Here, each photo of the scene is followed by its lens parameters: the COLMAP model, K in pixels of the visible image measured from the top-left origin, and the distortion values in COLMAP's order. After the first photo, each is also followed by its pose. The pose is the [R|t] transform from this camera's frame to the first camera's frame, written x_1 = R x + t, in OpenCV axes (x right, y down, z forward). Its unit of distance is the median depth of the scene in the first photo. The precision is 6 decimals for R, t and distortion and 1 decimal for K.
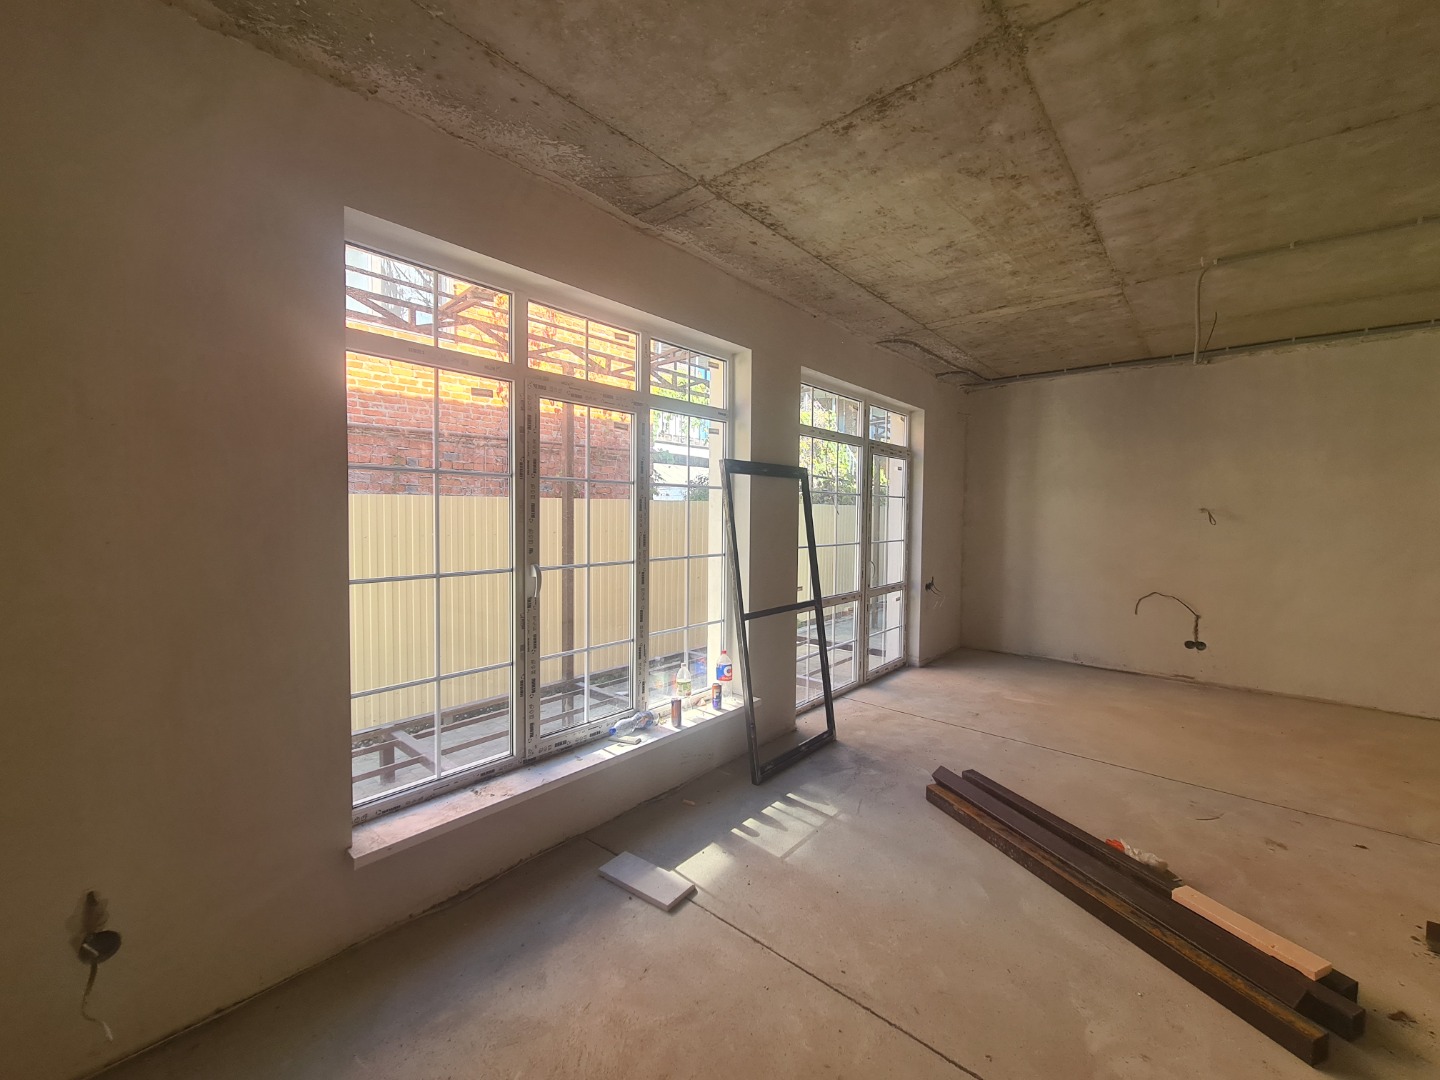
lens RADIAL K [[584.3, 0, 710.3], [0, 584.3, 533.5], [0, 0, 1]] dist [0.001180, -0.002704]
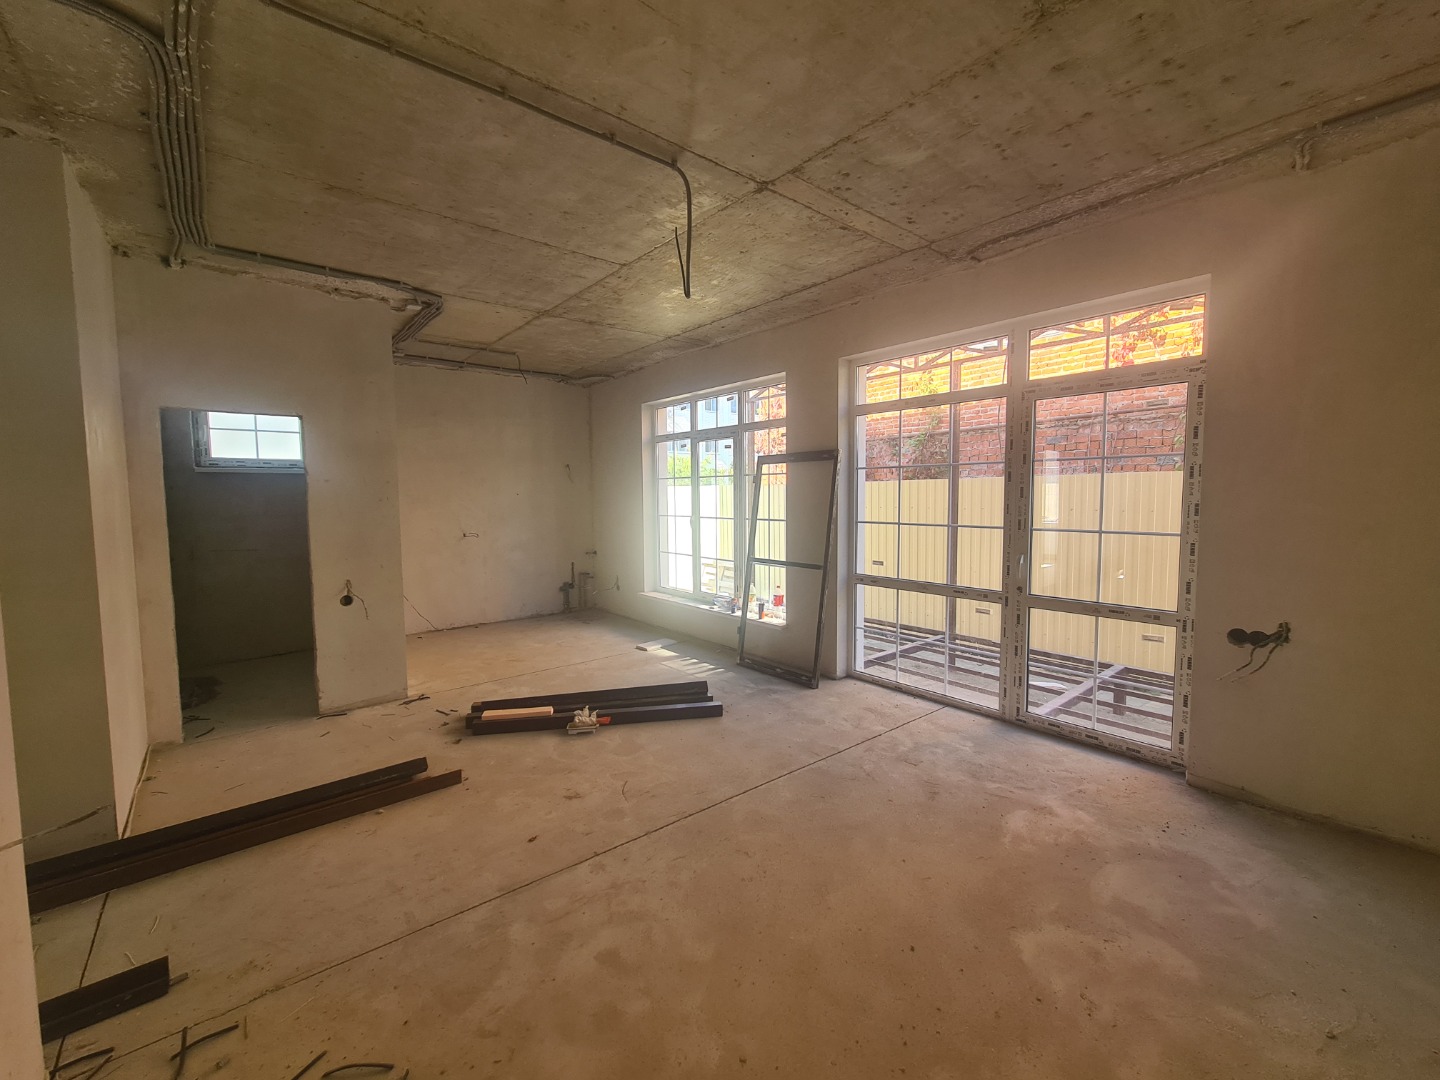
lens RADIAL K [[584.3, 0, 707.7], [0, 584.3, 530.8], [0, 0, 1]] dist [0.001180, -0.002704]
pose [[-0.161615, 0.055496, -0.985292, 1.659168], [-0.028045, 0.997756, 0.060798, -0.021705], [0.986455, 0.037458, -0.159696, 1.185662]]
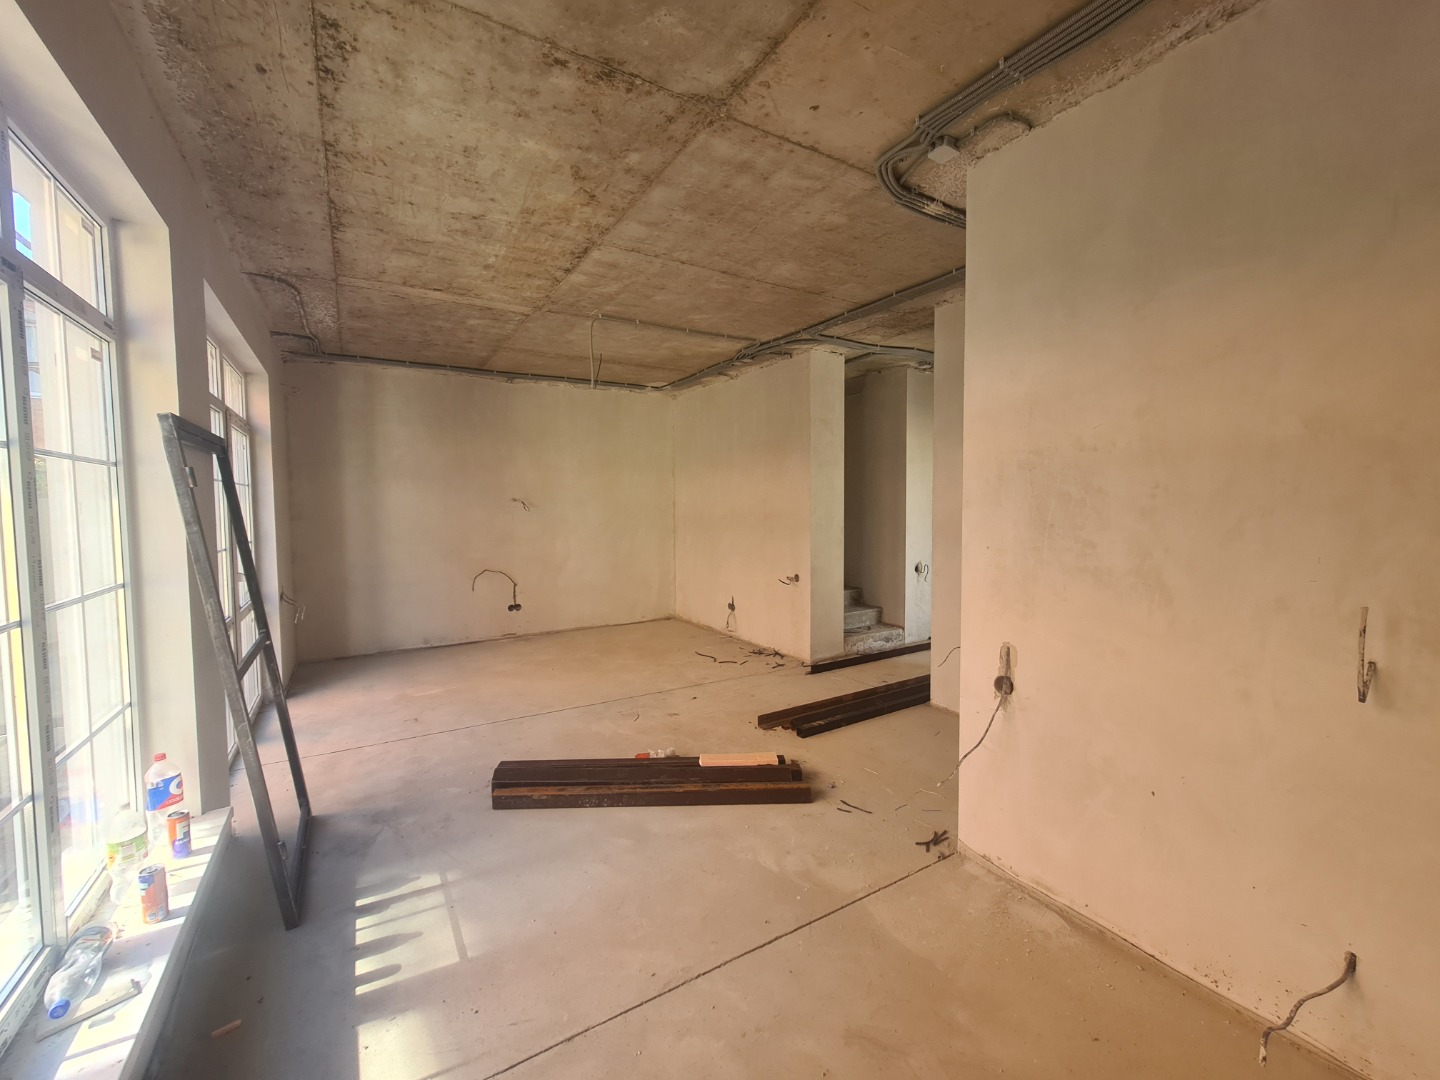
lens RADIAL K [[584.3, 0, 708.5], [0, 584.3, 532.4], [0, 0, 1]] dist [0.001180, -0.002704]
pose [[0.302598, -0.059624, 0.951252, -0.379984], [0.047784, 0.997735, 0.047338, -0.015470], [-0.951920, 0.031130, 0.304762, 0.360794]]
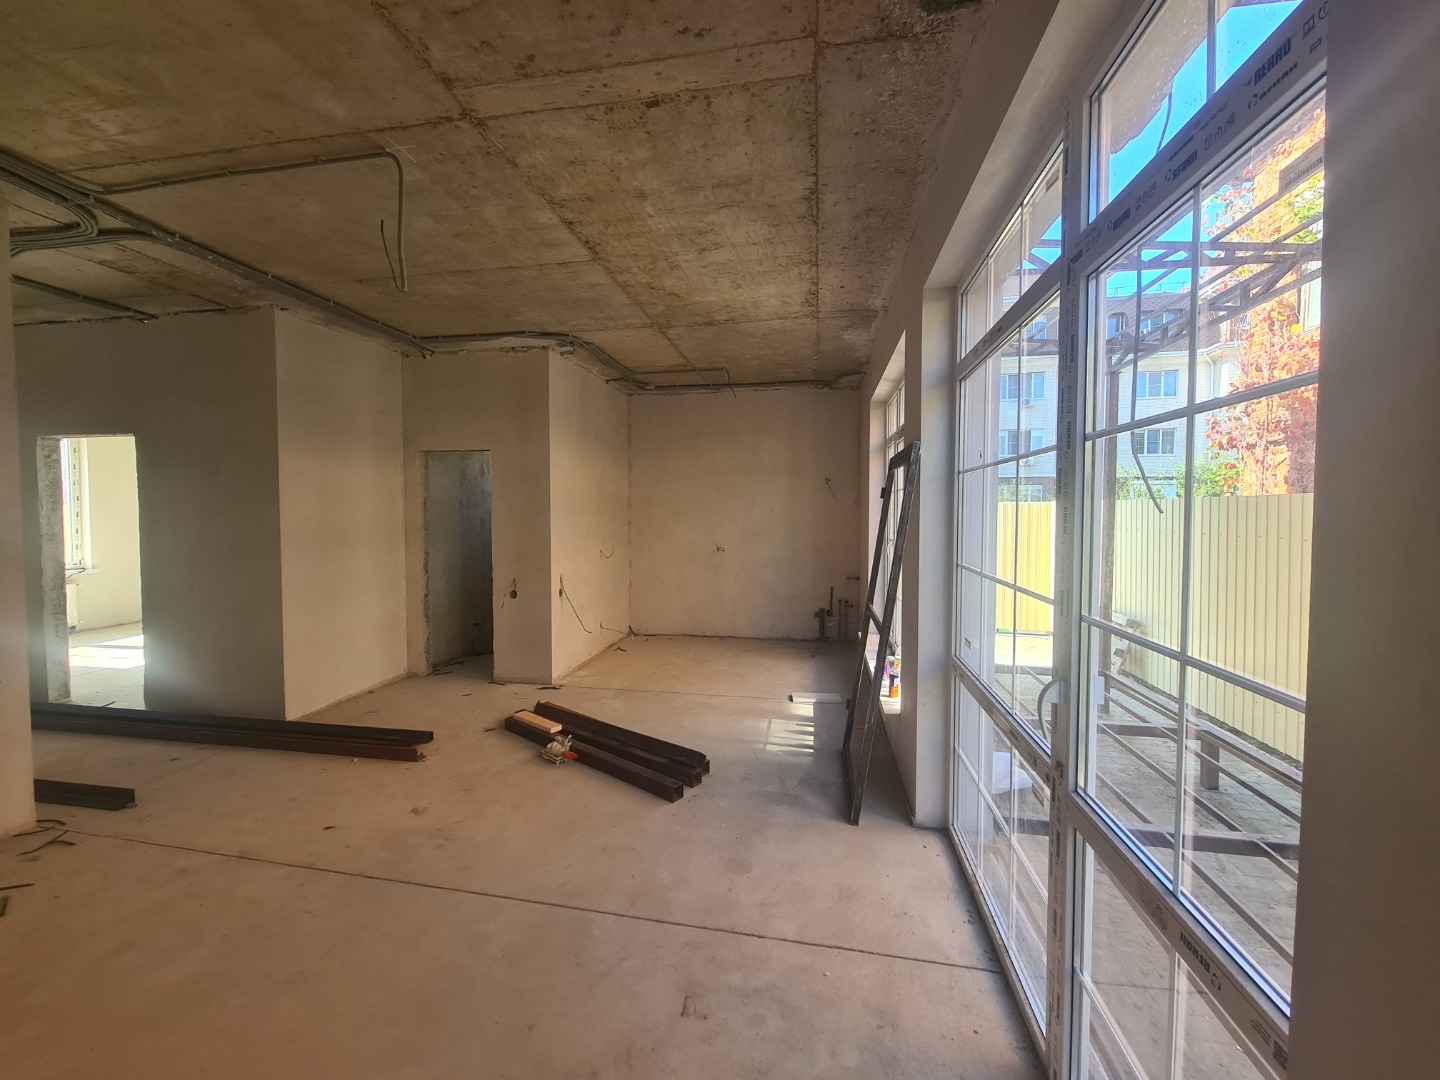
lens RADIAL K [[584.3, 0, 712.6], [0, 584.3, 530.7], [0, 0, 1]] dist [0.001180, -0.002704]
pose [[-0.856501, 0.008825, -0.516069, 0.893345], [-0.027296, 0.997680, 0.062364, -0.058096], [0.515422, 0.067501, -0.854274, 1.843938]]
